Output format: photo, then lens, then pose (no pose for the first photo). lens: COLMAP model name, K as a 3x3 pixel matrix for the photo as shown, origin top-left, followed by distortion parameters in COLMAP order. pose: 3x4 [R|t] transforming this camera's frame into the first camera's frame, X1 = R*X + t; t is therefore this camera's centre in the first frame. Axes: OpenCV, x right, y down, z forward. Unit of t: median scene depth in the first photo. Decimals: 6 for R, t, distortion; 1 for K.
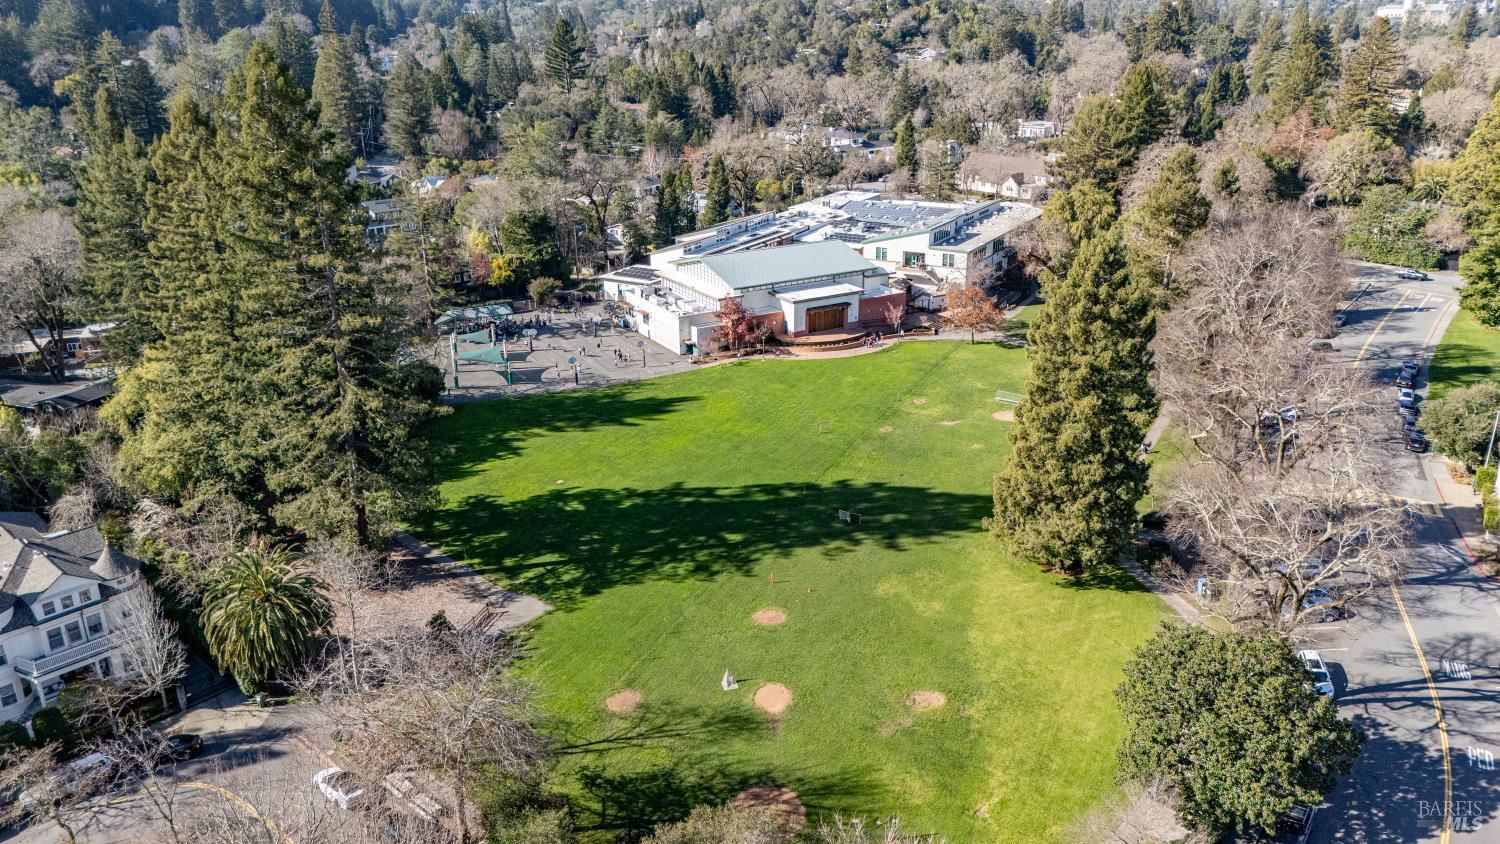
lens RADIAL K [[1090.0, 0, 750.0], [0, 1090.0, 422.0], [0, 0, 1]] dist [0.078153, -0.085946]
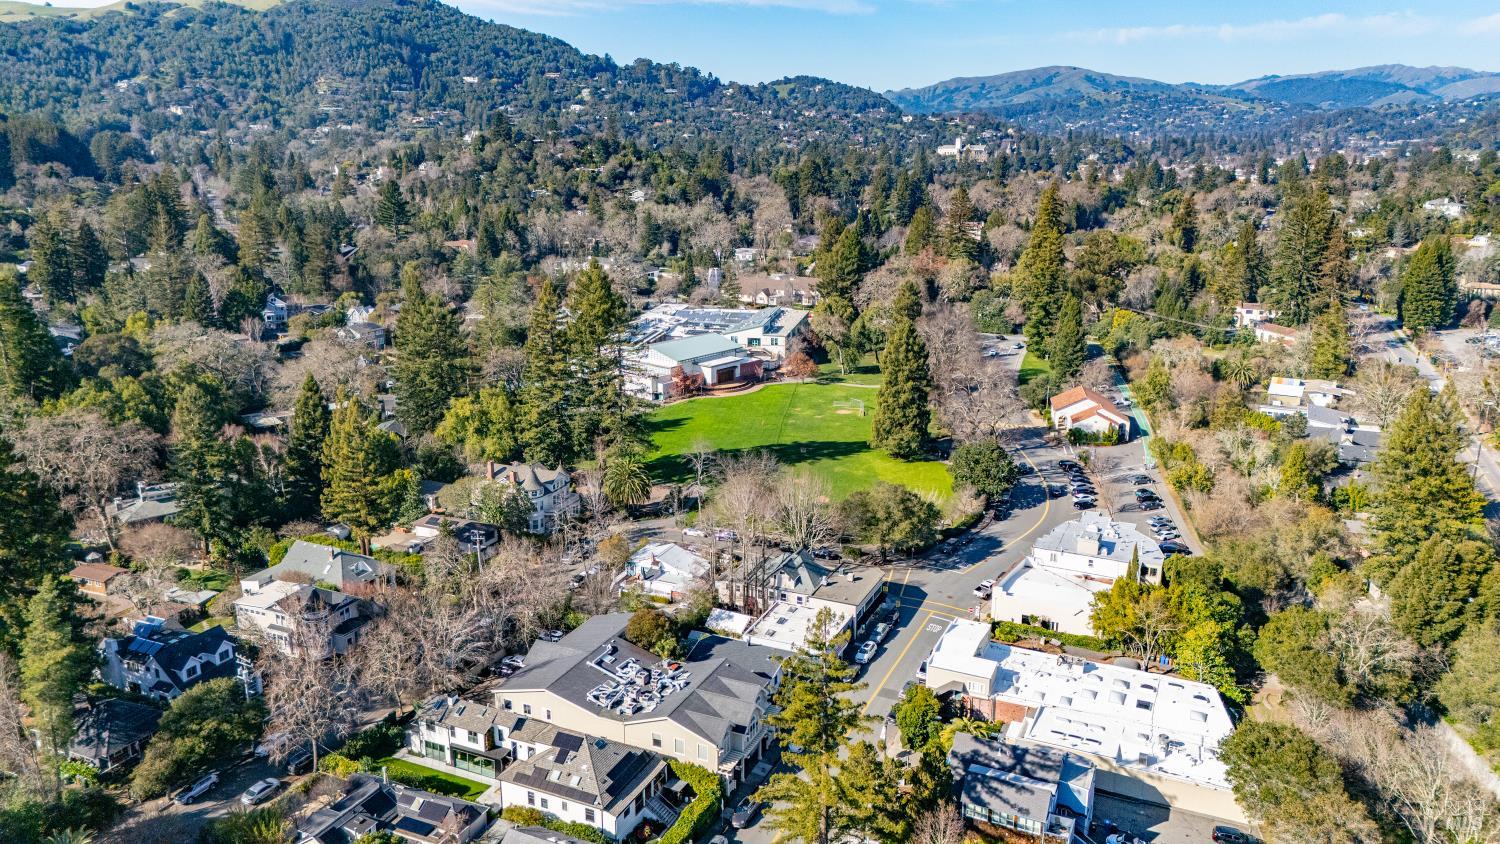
lens RADIAL K [[1090.0, 0, 750.0], [0, 1090.0, 422.0], [0, 0, 1]] dist [0.078153, -0.085946]
pose [[0.945108, -0.076750, 0.317616, -0.417095], [0.106195, 0.991403, -0.076432, 0.108979], [-0.309020, 0.105966, 0.945134, -0.621247]]
